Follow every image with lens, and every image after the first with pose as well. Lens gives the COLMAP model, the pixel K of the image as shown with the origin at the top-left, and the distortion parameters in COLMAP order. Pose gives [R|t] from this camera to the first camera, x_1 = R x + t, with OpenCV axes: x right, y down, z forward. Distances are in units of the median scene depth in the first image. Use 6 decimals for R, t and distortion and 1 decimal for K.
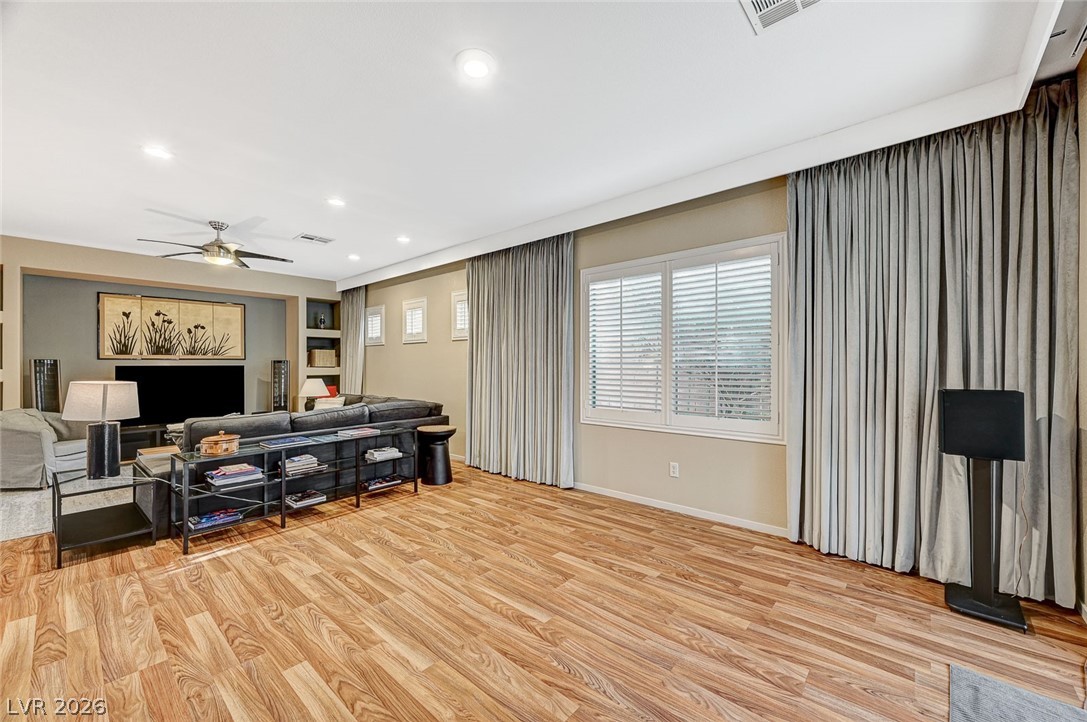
lens RADIAL K [[435.4, 0, 541.6], [0, 435.4, 360.4], [0, 0, 1]] dist [0.000636, 0.001461]
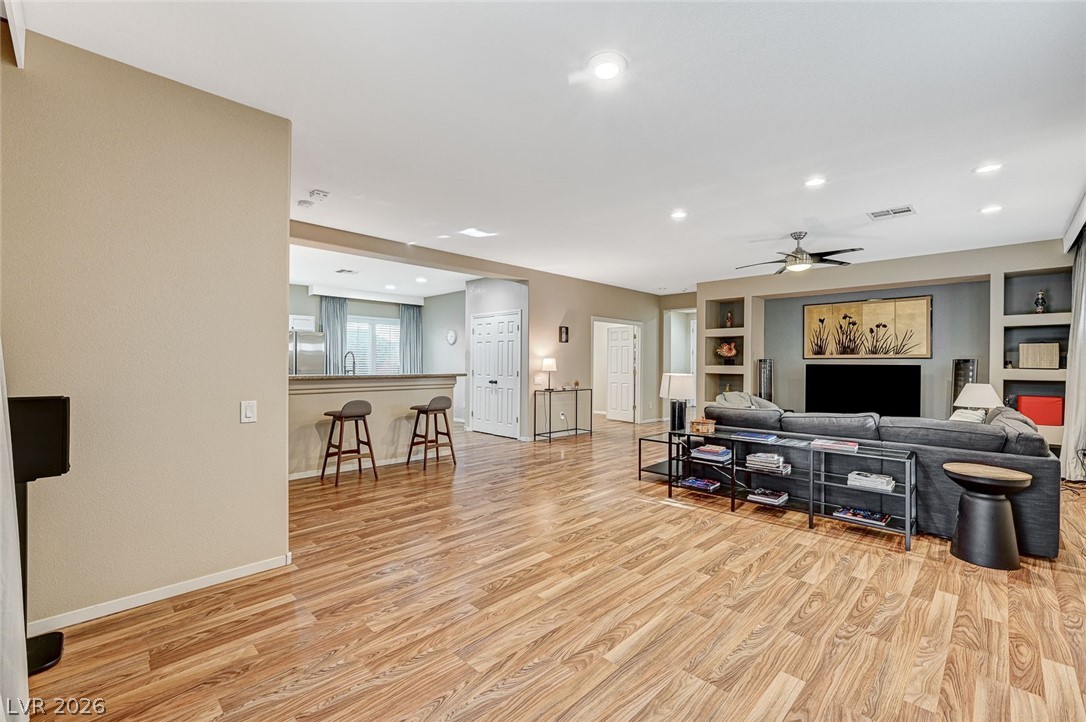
lens RADIAL K [[459.6, 0, 541.9], [0, 459.6, 358.3], [0, 0, 1]] dist [-0.002865, 0.002839]
pose [[-0.061284, -0.005537, -0.998105, 0.531417], [0.000846, 0.999984, -0.005600, 0.003952], [0.998120, -0.001187, -0.061278, 0.528346]]
